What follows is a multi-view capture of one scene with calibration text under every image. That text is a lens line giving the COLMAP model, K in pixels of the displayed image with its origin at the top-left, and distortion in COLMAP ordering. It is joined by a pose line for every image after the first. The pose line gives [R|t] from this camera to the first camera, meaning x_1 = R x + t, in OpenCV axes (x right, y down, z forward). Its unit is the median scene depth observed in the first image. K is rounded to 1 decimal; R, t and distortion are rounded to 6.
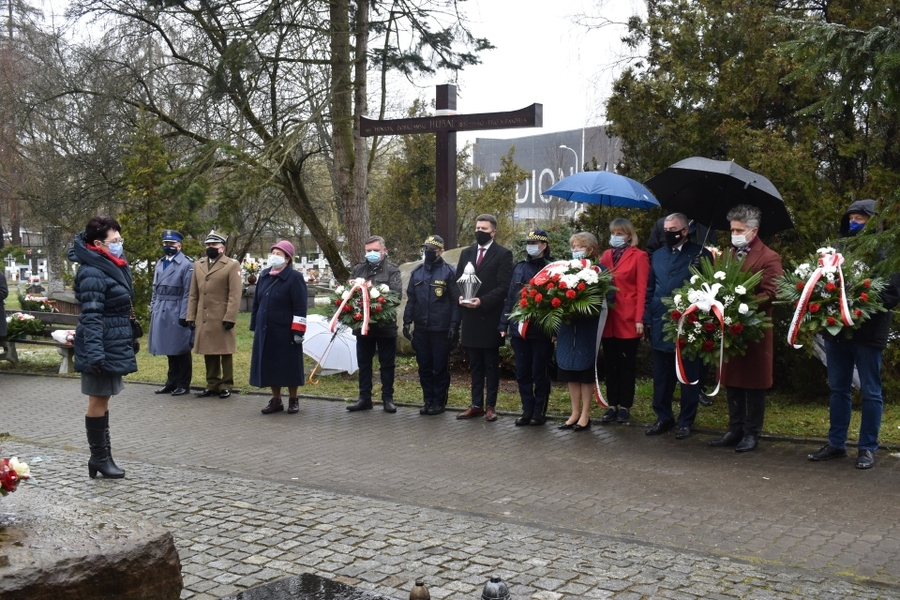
lens RADIAL K [[930.4, 0, 446.0], [0, 930.4, 289.6], [0, 0, 1]] dist [-0.066382, 0.023848]
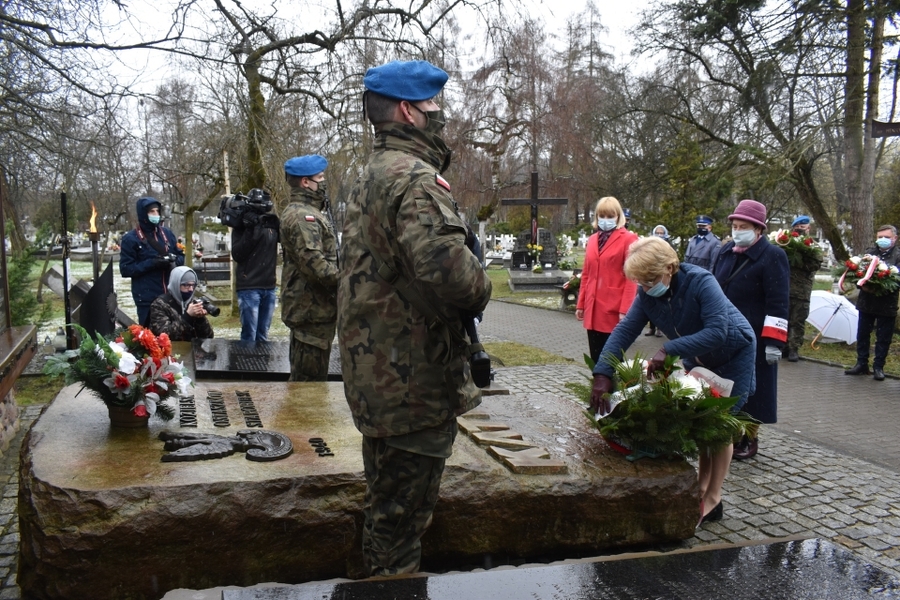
lens RADIAL K [[696.2, 0, 452.7], [0, 696.2, 295.0], [0, 0, 1]] dist [-0.094819, 0.009772]
pose [[0.809117, 0.084921, -0.581479, -0.023078], [-0.054935, 0.996101, 0.069033, -0.000689], [0.585074, -0.023912, 0.810627, 0.043600]]
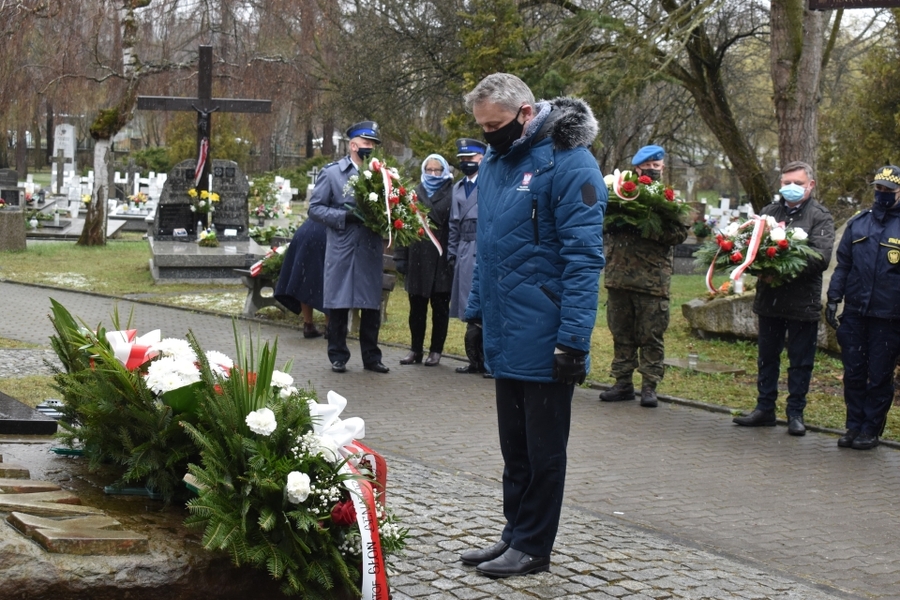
lens RADIAL K [[1410.3, 0, 450.0], [0, 1410.3, 300.0], [0, 0, 1]] dist [-0.018486, 0.008010]
pose [[0.935939, 0.092716, -0.339738, 0.035574], [-0.080485, 0.995503, 0.049950, 0.007574], [0.342841, -0.019407, 0.939193, 0.008459]]
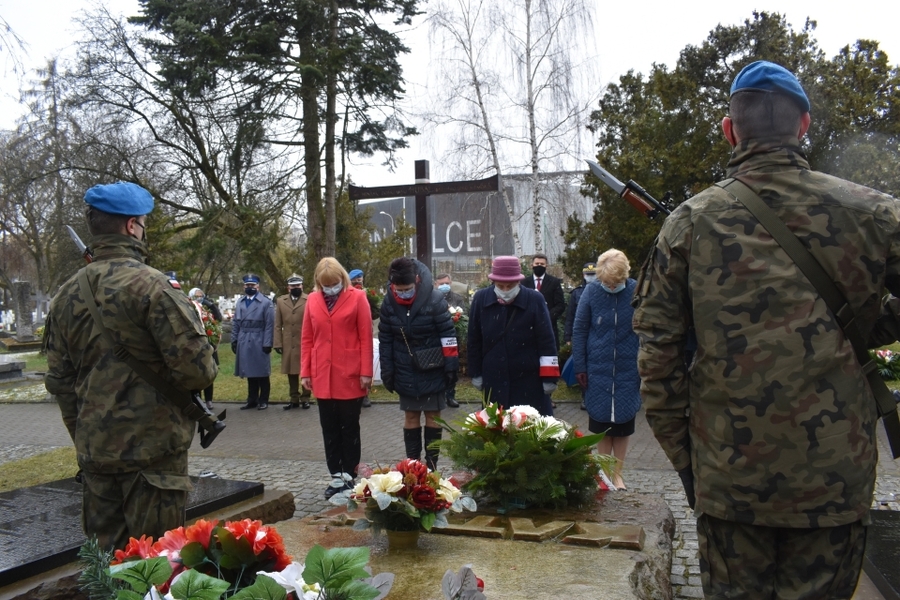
lens RADIAL K [[696.2, 0, 452.7], [0, 696.2, 295.0], [0, 0, 1]] dist [-0.094819, 0.009772]
pose [[0.970941, -0.037210, 0.236407, -0.281527], [0.045776, 0.998475, -0.030850, 0.003474], [-0.234899, 0.040775, 0.971164, 0.062060]]
